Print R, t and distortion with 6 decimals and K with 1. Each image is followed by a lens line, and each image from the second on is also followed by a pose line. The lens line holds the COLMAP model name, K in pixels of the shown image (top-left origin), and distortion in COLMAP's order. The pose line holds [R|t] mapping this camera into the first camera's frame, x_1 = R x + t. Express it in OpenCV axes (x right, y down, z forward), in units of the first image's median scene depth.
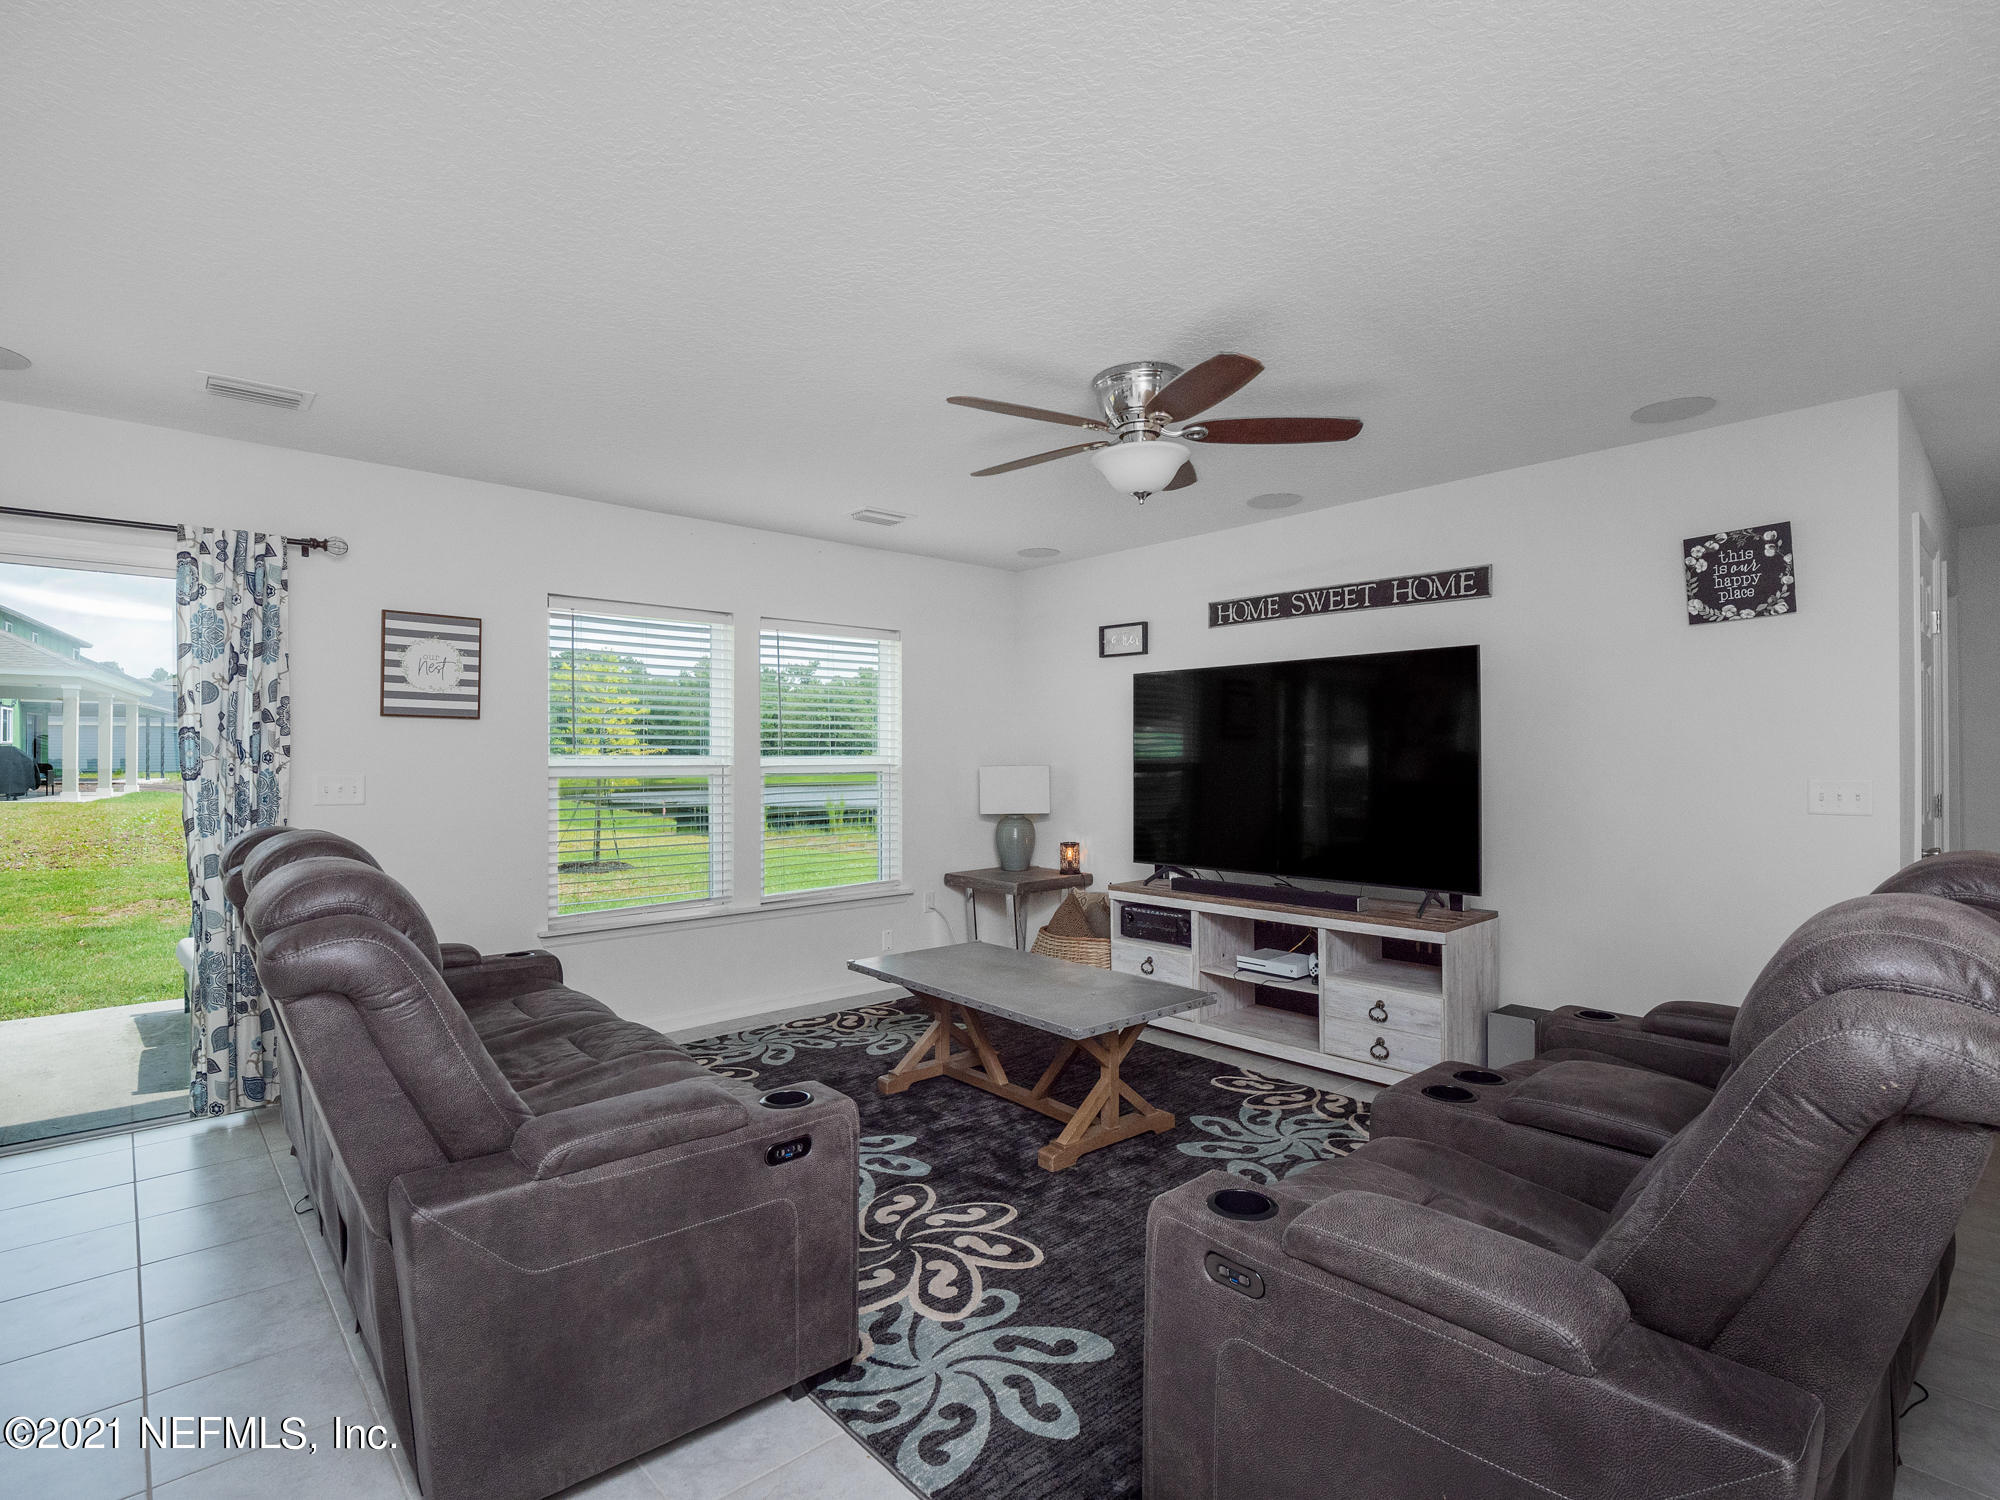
lens RADIAL K [[976.7, 0, 1000.0], [0, 976.7, 750.0], [0, 0, 1]] dist [-0.035755, -0.000009]
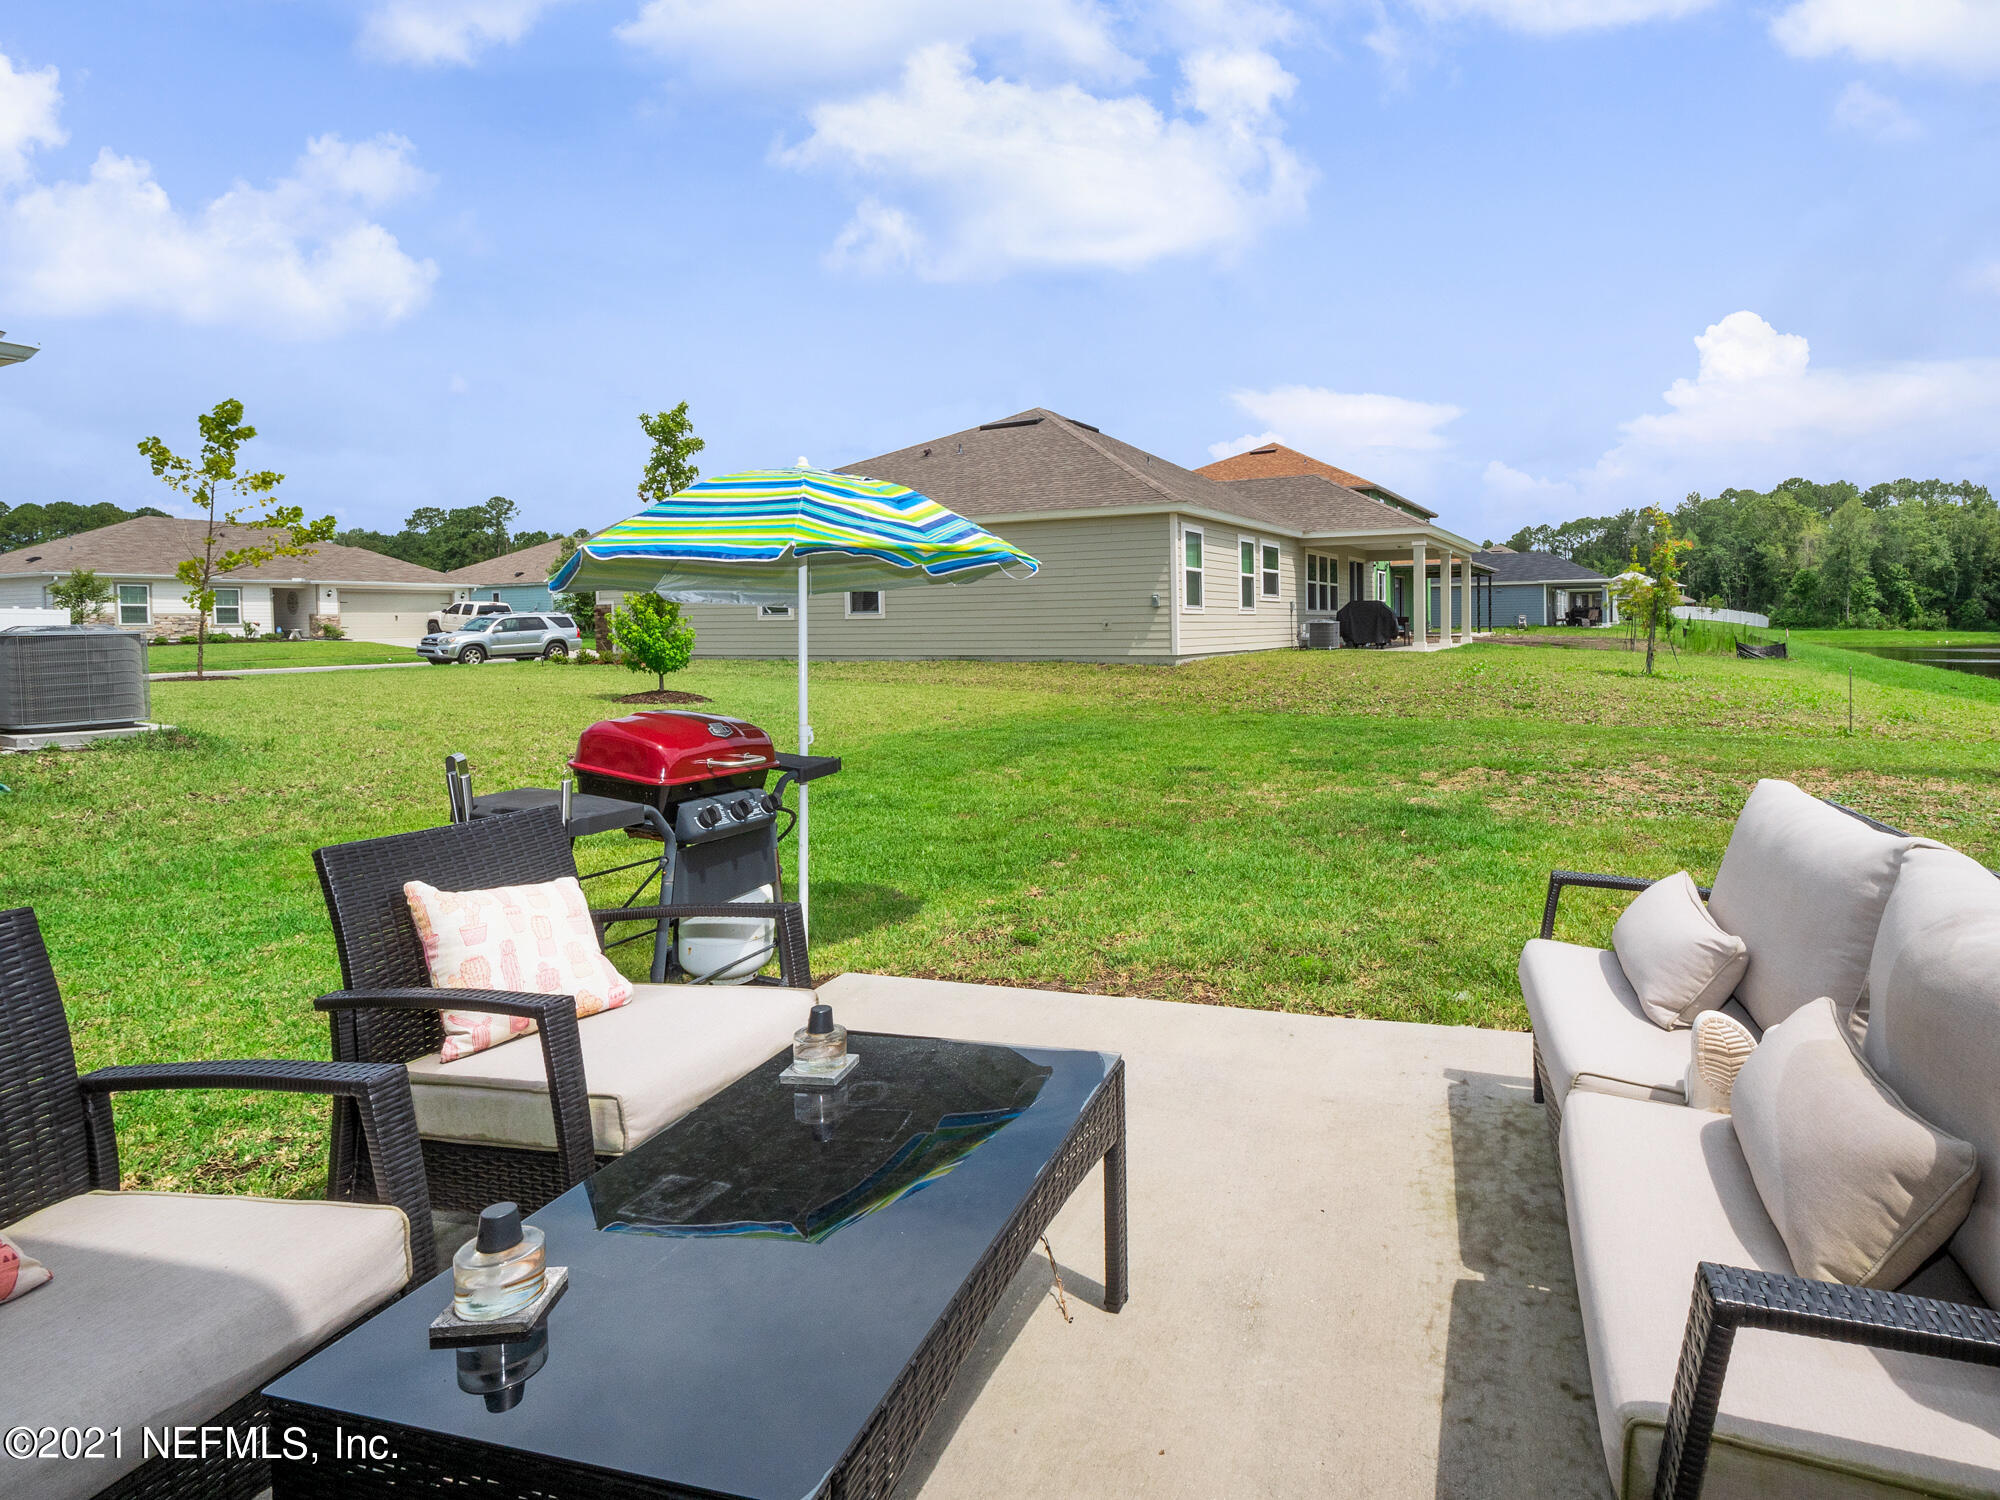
lens RADIAL K [[976.7, 0, 1000.0], [0, 976.7, 750.0], [0, 0, 1]] dist [-0.035755, -0.000009]
pose [[0.372521, 0.083773, -0.924235, -0.136222], [0.061764, 0.991471, 0.114762, 0.008762], [0.925966, -0.099836, 0.364170, 0.151981]]
